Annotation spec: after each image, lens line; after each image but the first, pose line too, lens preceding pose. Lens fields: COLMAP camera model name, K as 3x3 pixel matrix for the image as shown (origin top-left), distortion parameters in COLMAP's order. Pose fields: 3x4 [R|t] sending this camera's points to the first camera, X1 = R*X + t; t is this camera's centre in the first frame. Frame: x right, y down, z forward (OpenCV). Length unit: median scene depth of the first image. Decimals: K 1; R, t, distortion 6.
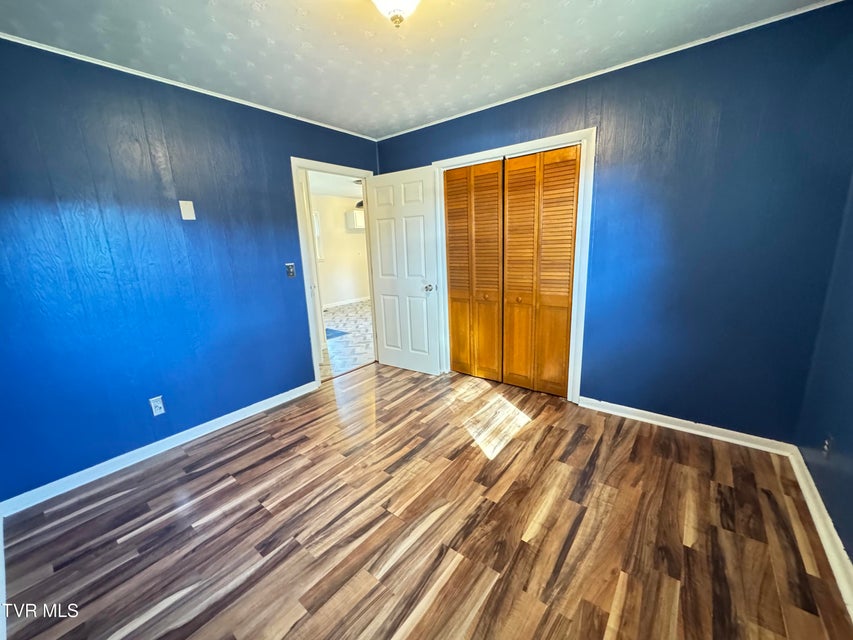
lens RADIAL K [[341.4, 0, 427.1], [0, 341.4, 319.7], [0, 0, 1]] dist [0.000171, -0.000003]
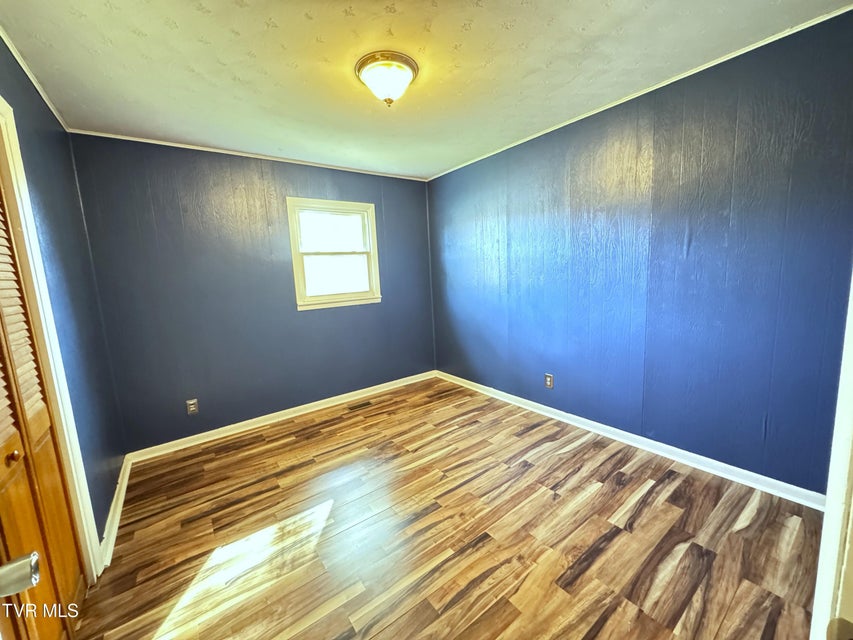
lens RADIAL K [[341.4, 0, 428.5], [0, 341.4, 319.1], [0, 0, 1]] dist [0.000171, -0.000003]
pose [[-0.963480, 0.053731, 0.262333, -0.390628], [0.142914, 0.931652, 0.334066, -0.384195], [-0.226454, 0.359358, -0.905307, 1.786429]]
